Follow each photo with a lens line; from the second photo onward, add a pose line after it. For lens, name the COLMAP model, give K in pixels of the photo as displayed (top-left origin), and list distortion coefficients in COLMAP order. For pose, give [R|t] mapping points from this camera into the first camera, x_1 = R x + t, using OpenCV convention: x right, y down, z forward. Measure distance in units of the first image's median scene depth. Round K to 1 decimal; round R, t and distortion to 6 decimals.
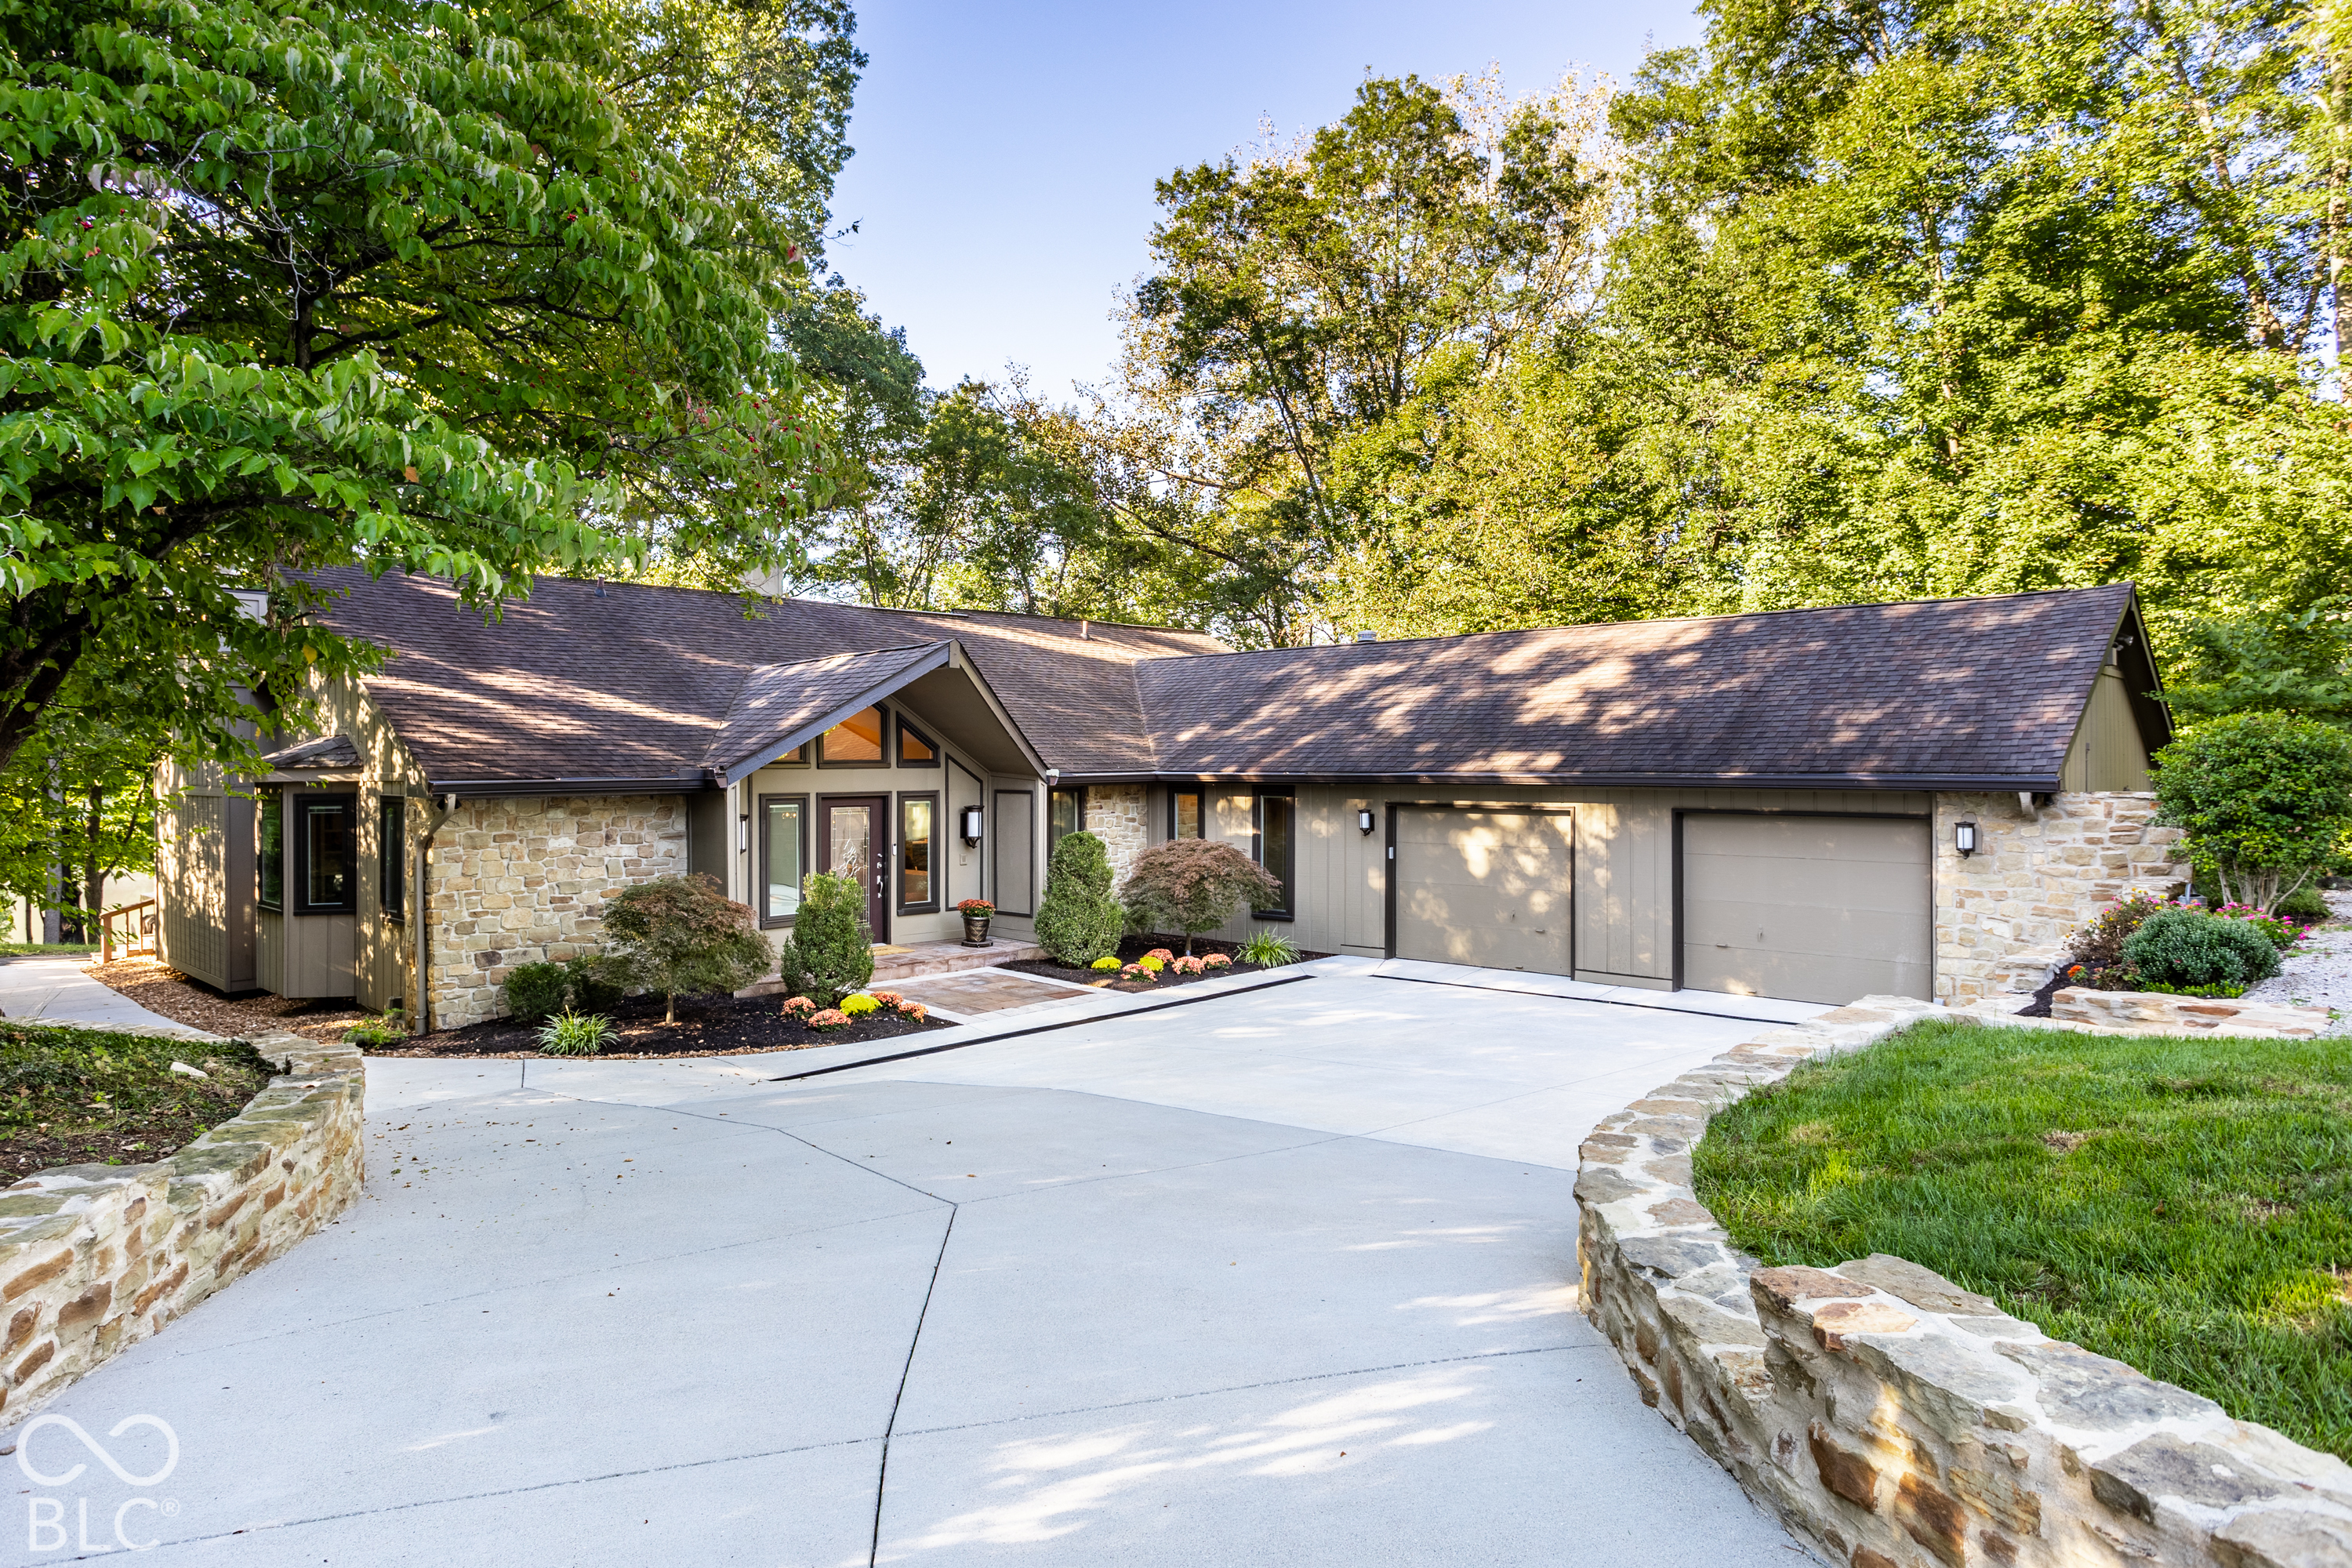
lens RADIAL K [[1367.6, 0, 1162.4], [0, 1367.6, 763.4], [0, 0, 1]] dist [-0.011936, 0.000675]
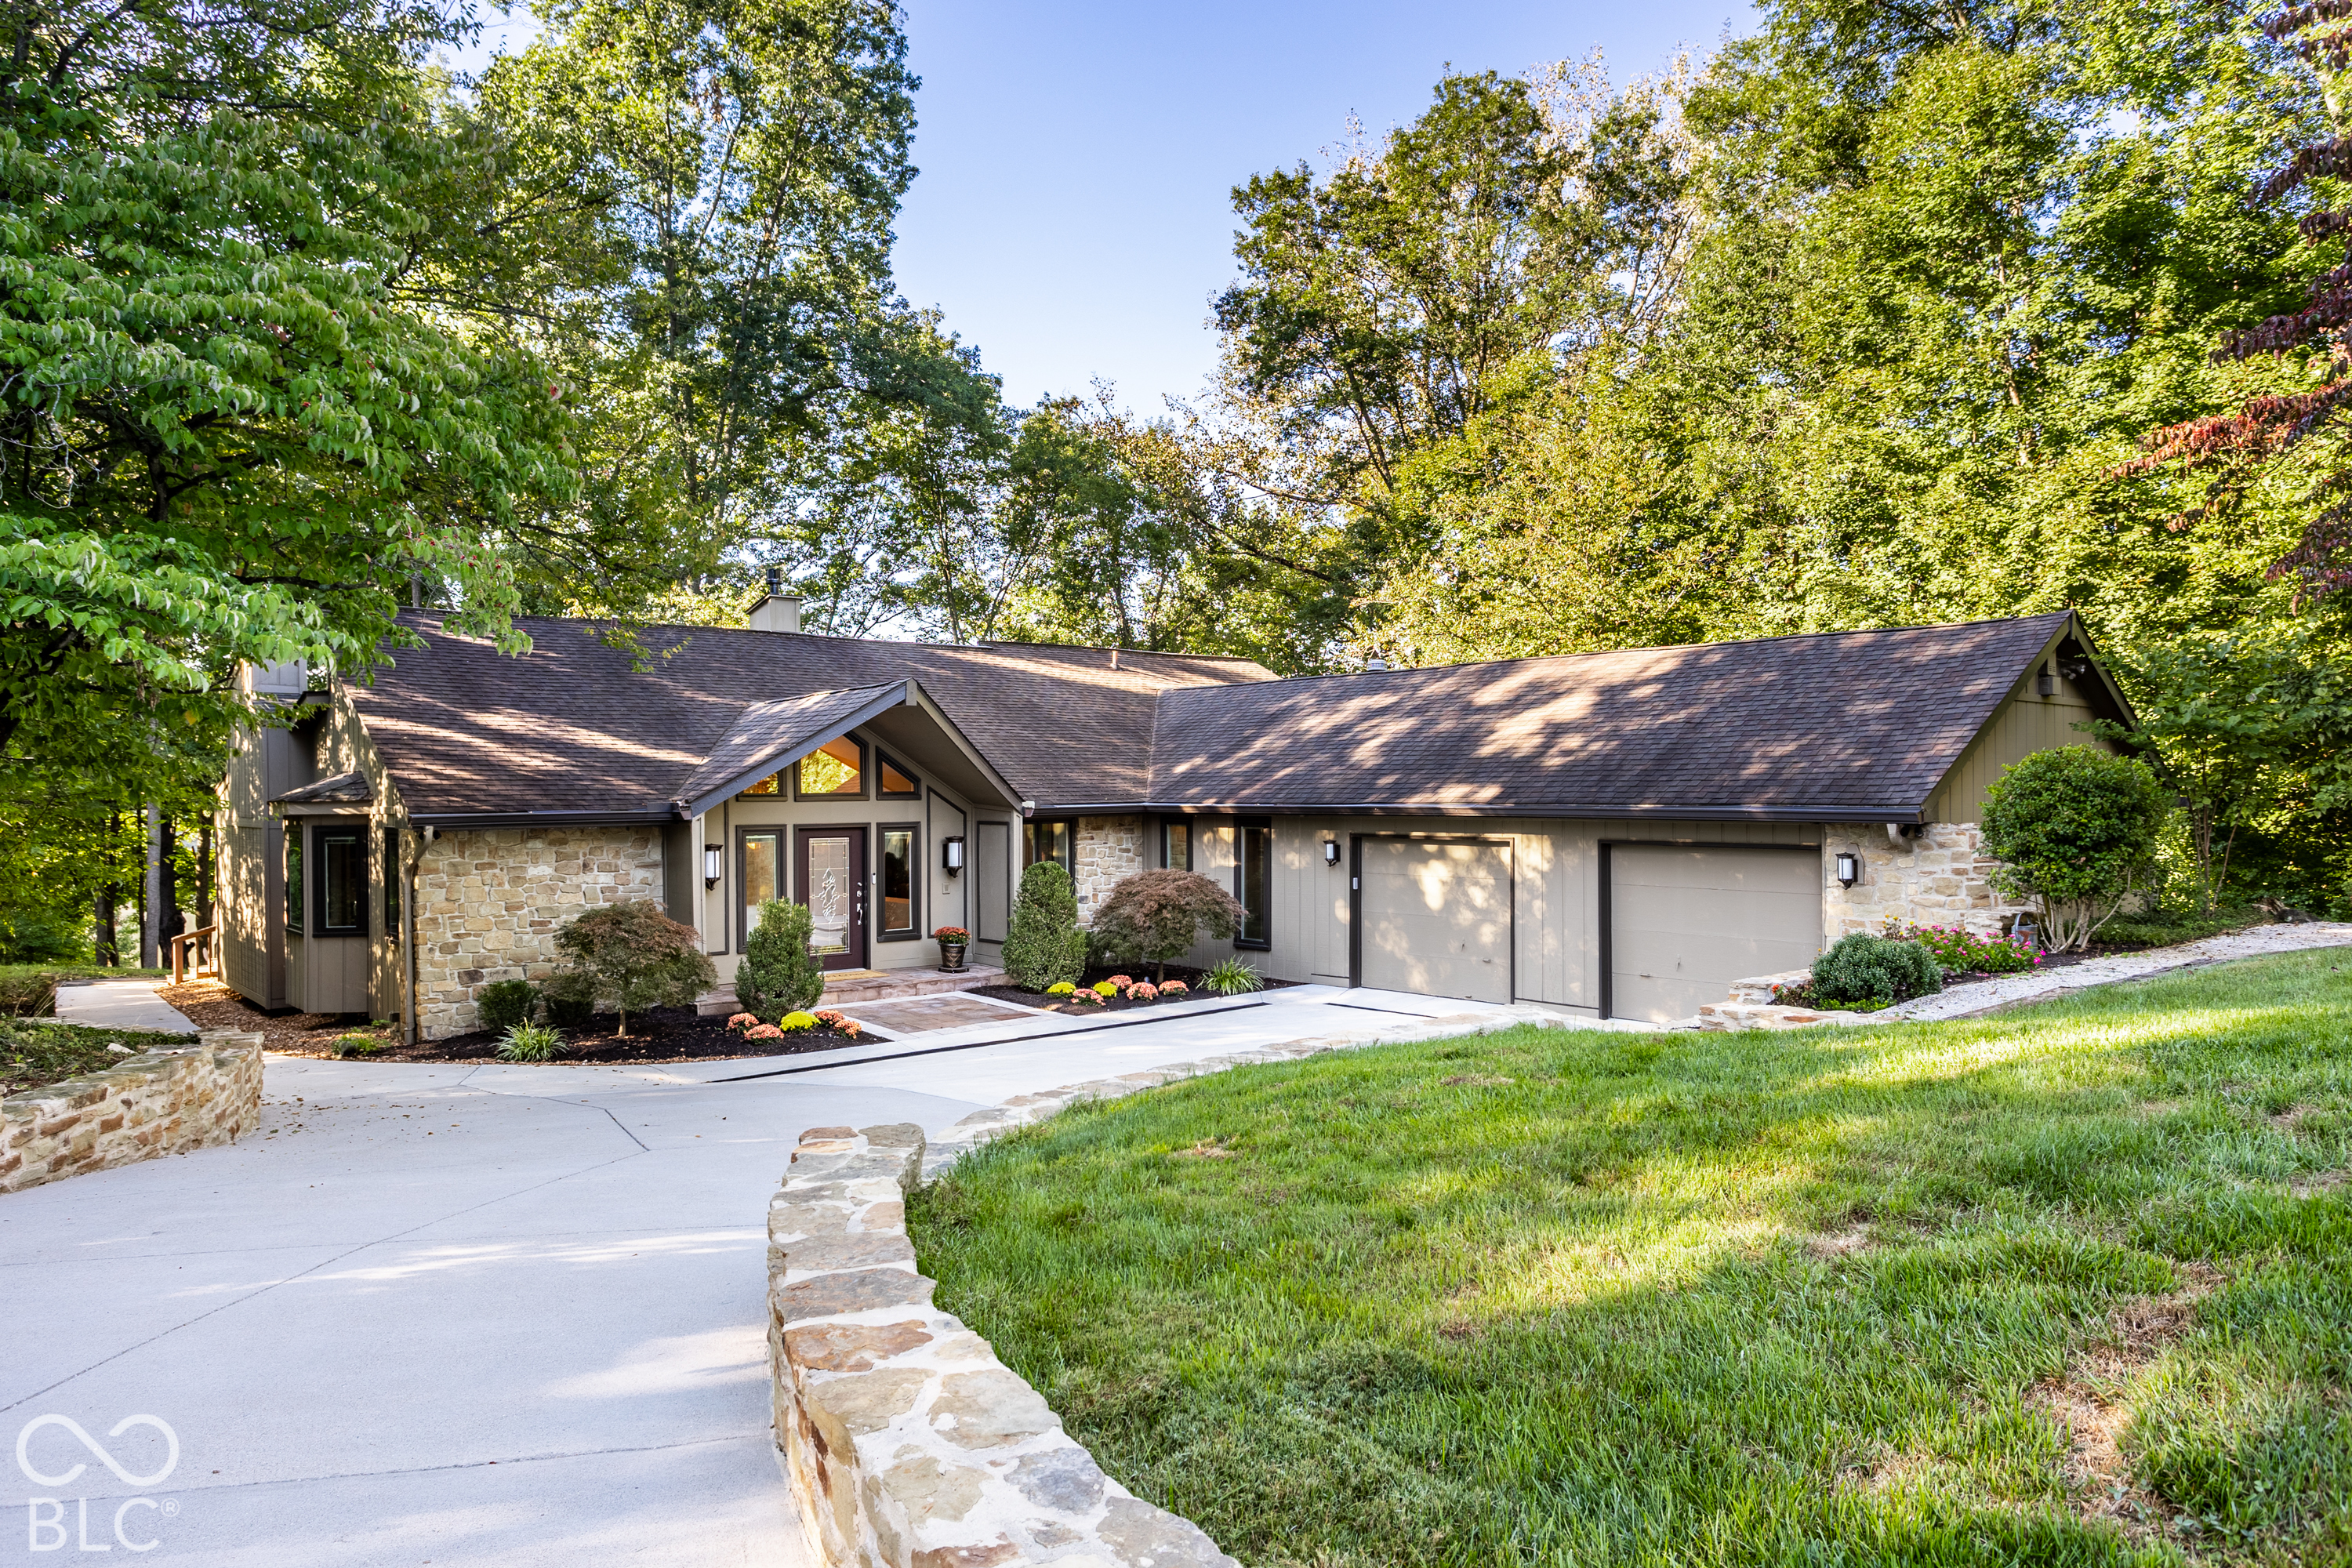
lens RADIAL K [[1459.0, 0, 1188.7], [0, 1459.0, 802.7], [0, 0, 1]] dist [-0.007788, 0.001051]
pose [[0.996744, -0.001582, -0.080619, 0.127715], [0.002212, 0.999968, 0.007715, -0.002922], [0.080604, -0.007868, 0.996715, -0.085741]]
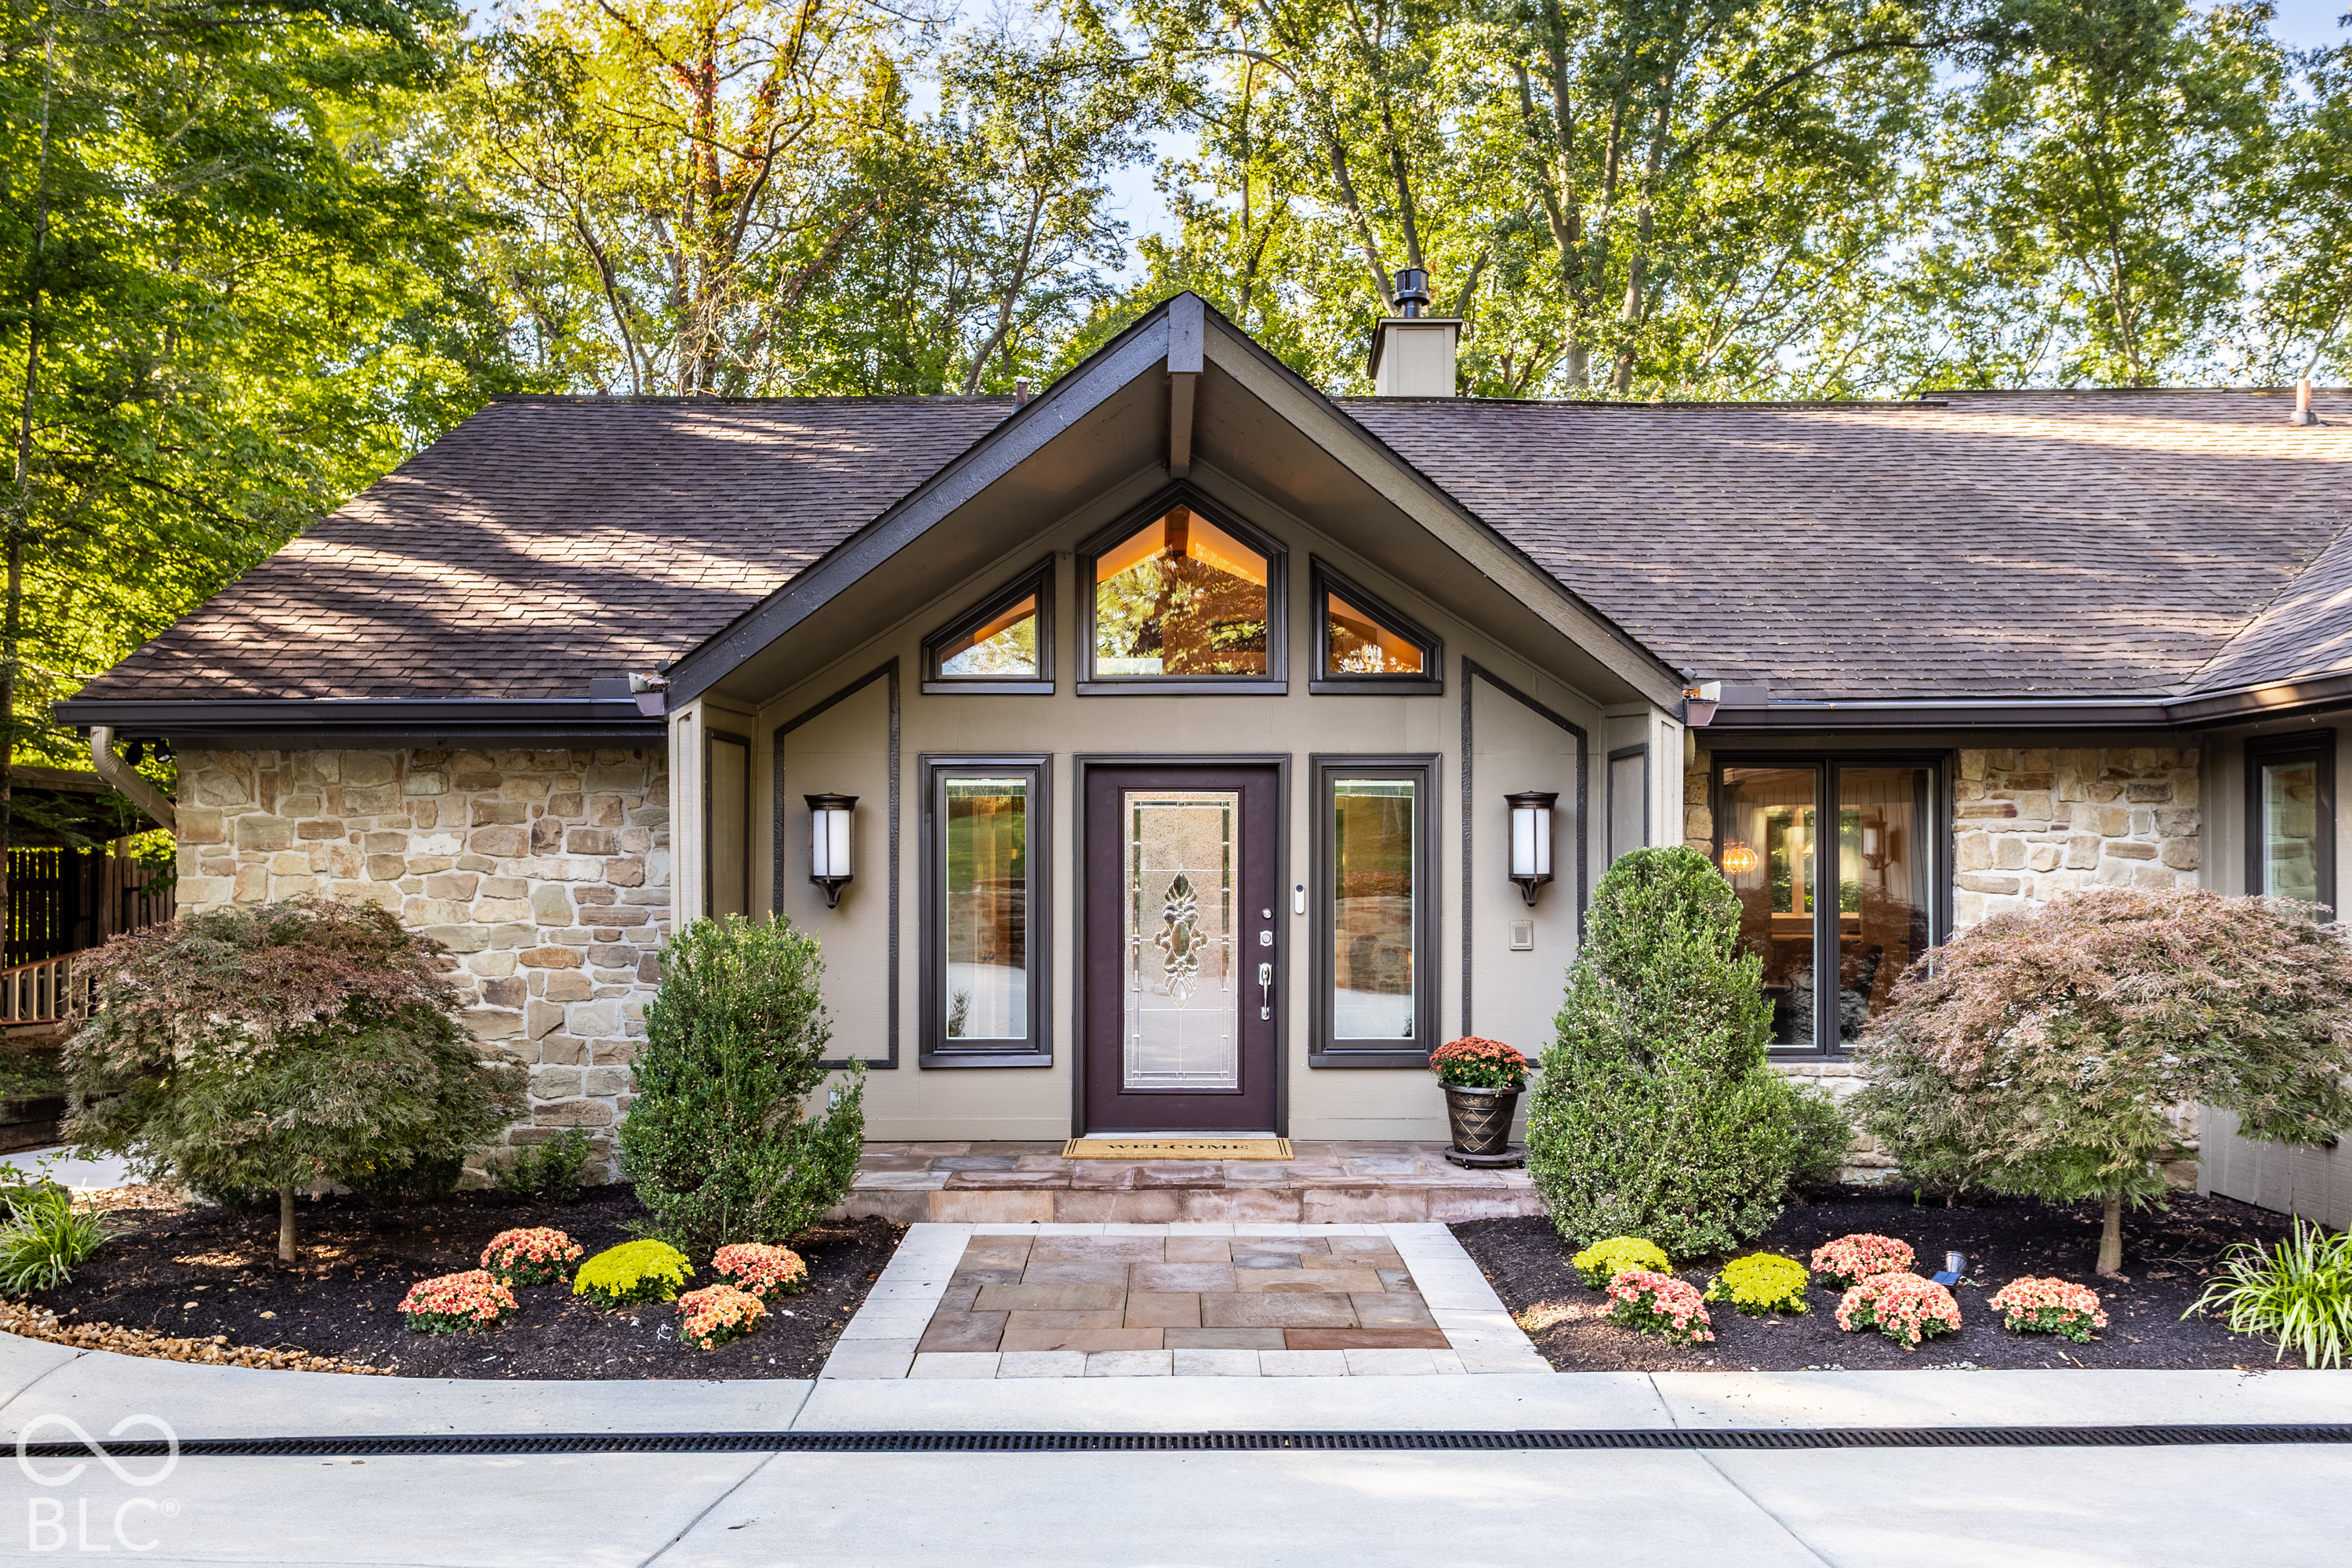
lens RADIAL K [[2028.4, 0, 1177.9], [0, 2028.4, 800.6], [0, 0, 1]] dist [0.010247, 0.006682]
pose [[0.706926, -0.023035, -0.706912, 0.189366], [-0.000437, 0.999455, -0.033005, 0.051617], [0.707288, 0.023641, 0.706531, 0.534353]]
